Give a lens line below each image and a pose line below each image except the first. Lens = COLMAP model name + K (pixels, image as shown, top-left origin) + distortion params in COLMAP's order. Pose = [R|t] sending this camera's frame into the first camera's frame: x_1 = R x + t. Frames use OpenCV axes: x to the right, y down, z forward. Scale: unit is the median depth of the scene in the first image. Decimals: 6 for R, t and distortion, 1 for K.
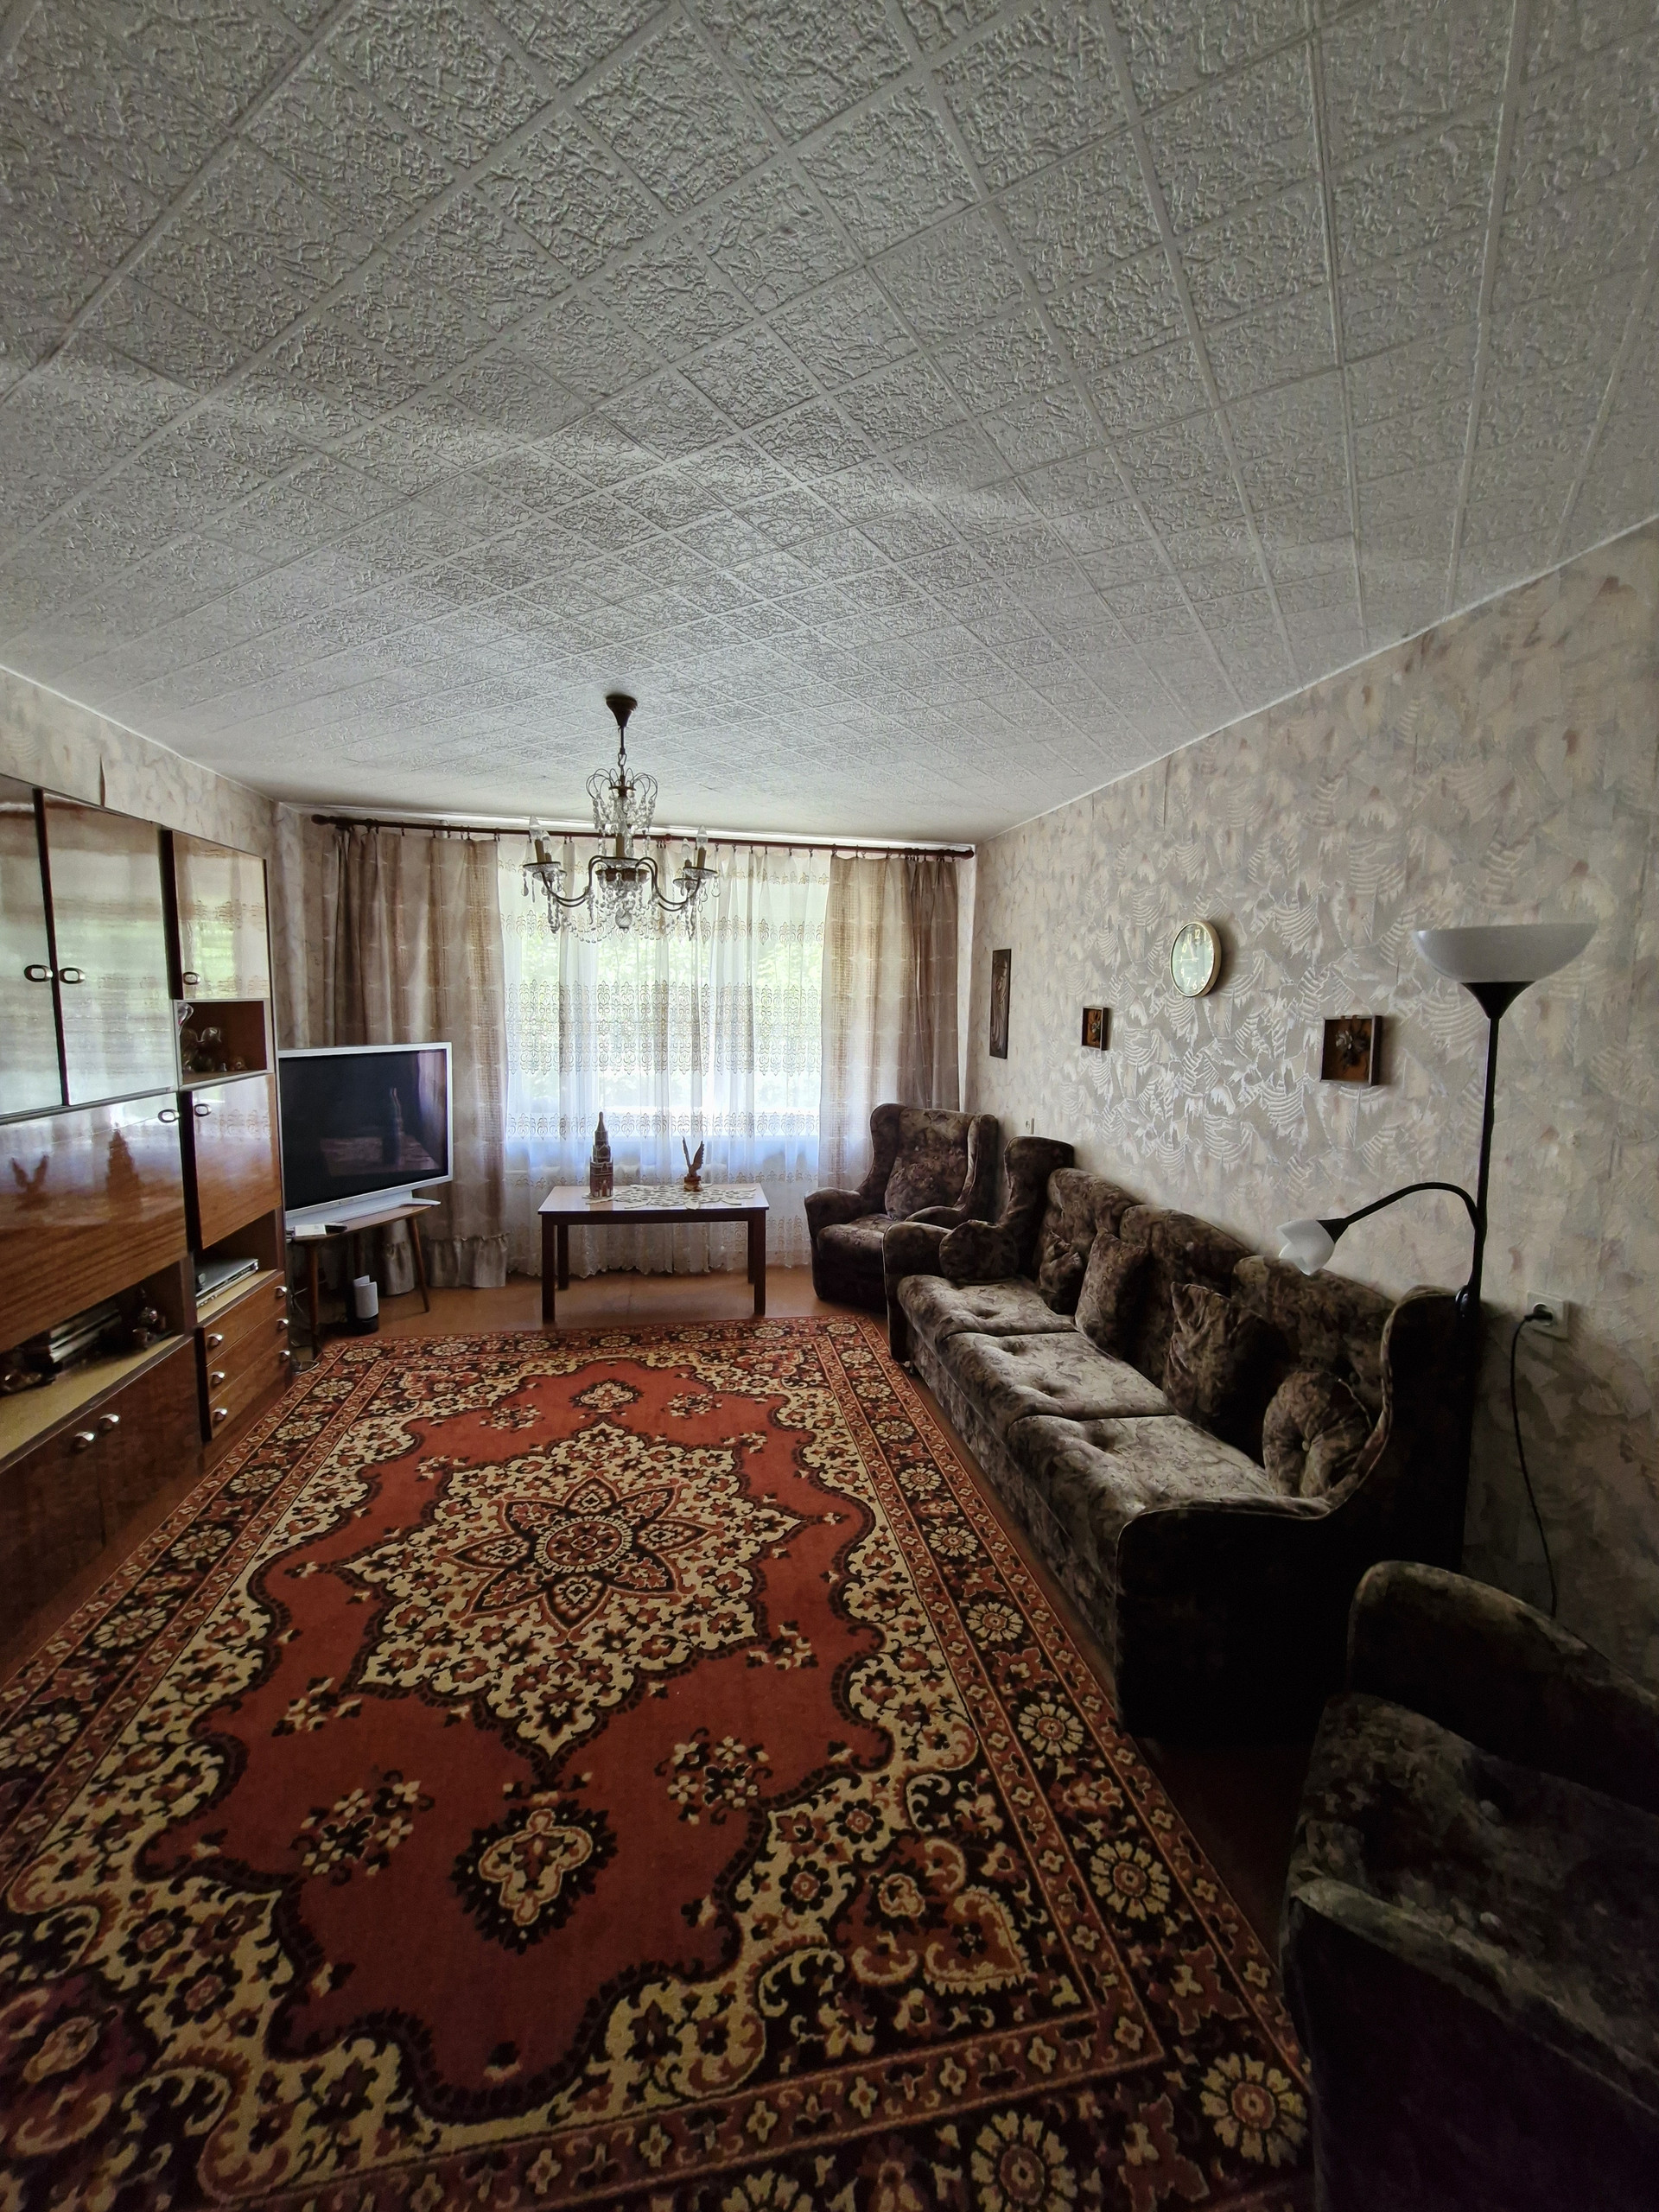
lens RADIAL K [[876.0, 0, 848.5], [0, 876.0, 1102.3], [0, 0, 1]] dist [-0.001623, -0.000388]
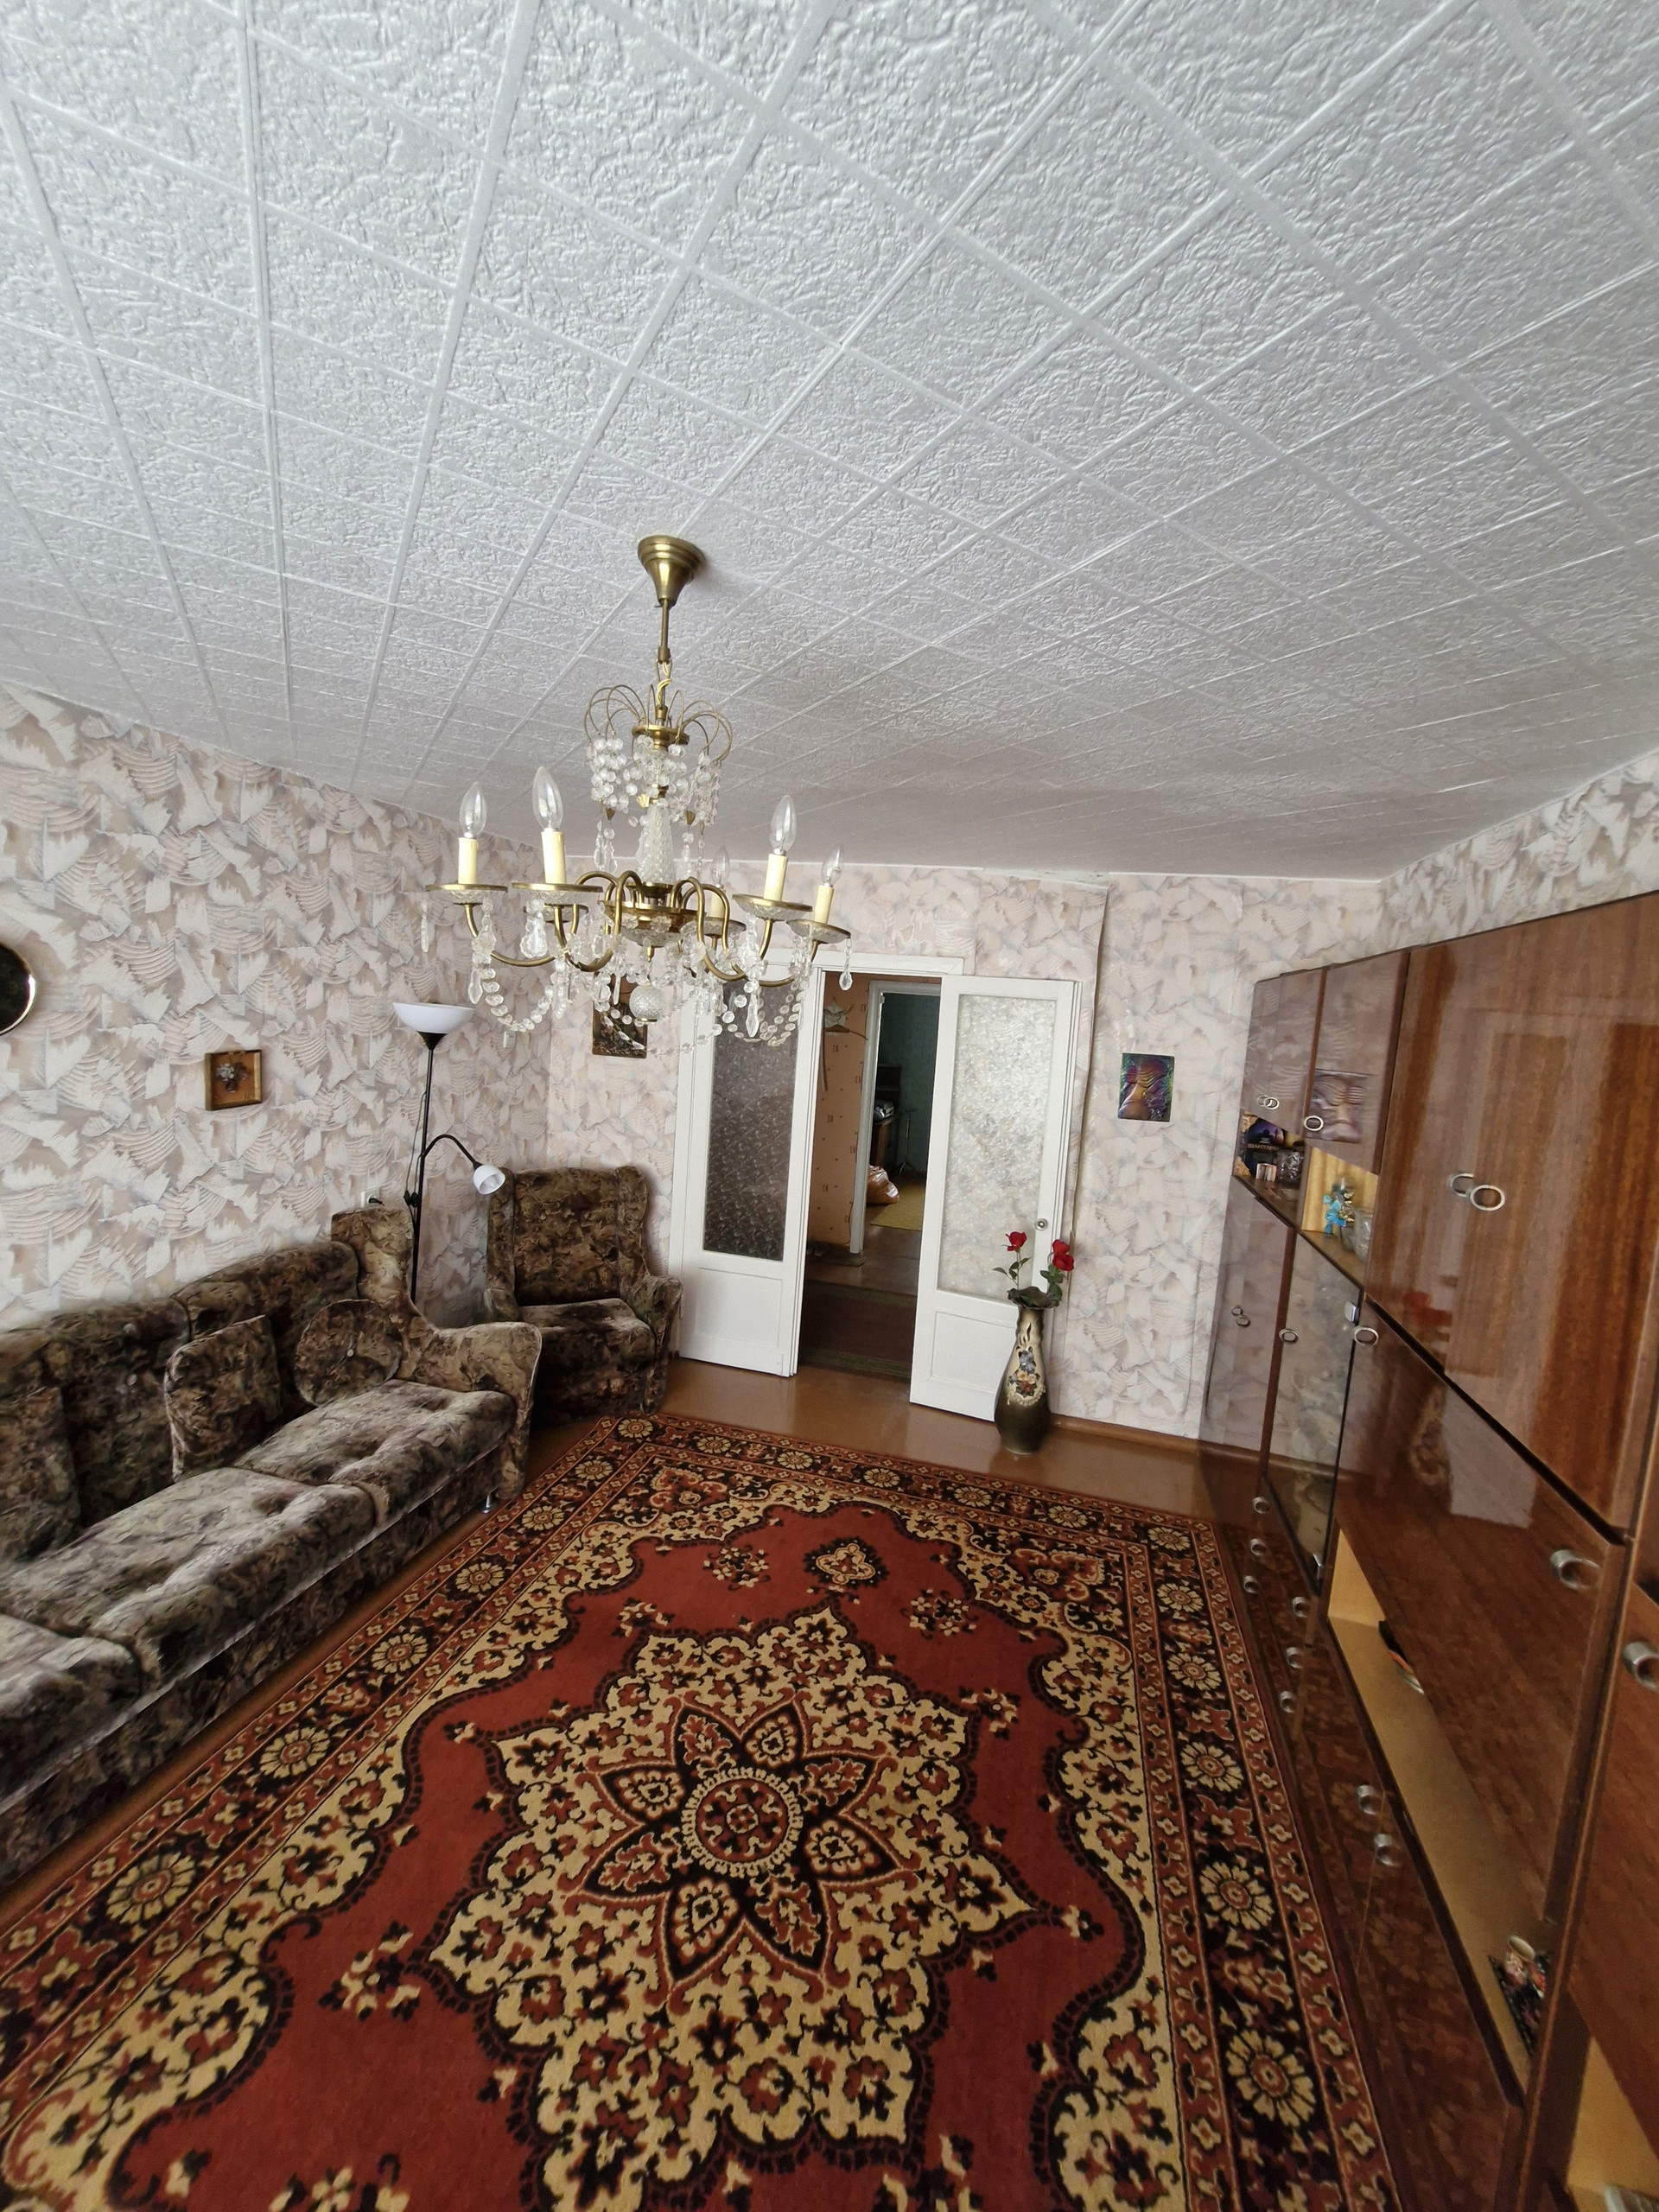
lens RADIAL K [[876.0, 0, 834.5], [0, 876.0, 1105.5], [0, 0, 1]] dist [-0.001623, -0.000388]
pose [[-0.891883, -0.131286, 0.432793, -0.716336], [-0.034942, 0.974083, 0.223476, -0.332677], [-0.450915, 0.184192, -0.873355, 1.739223]]
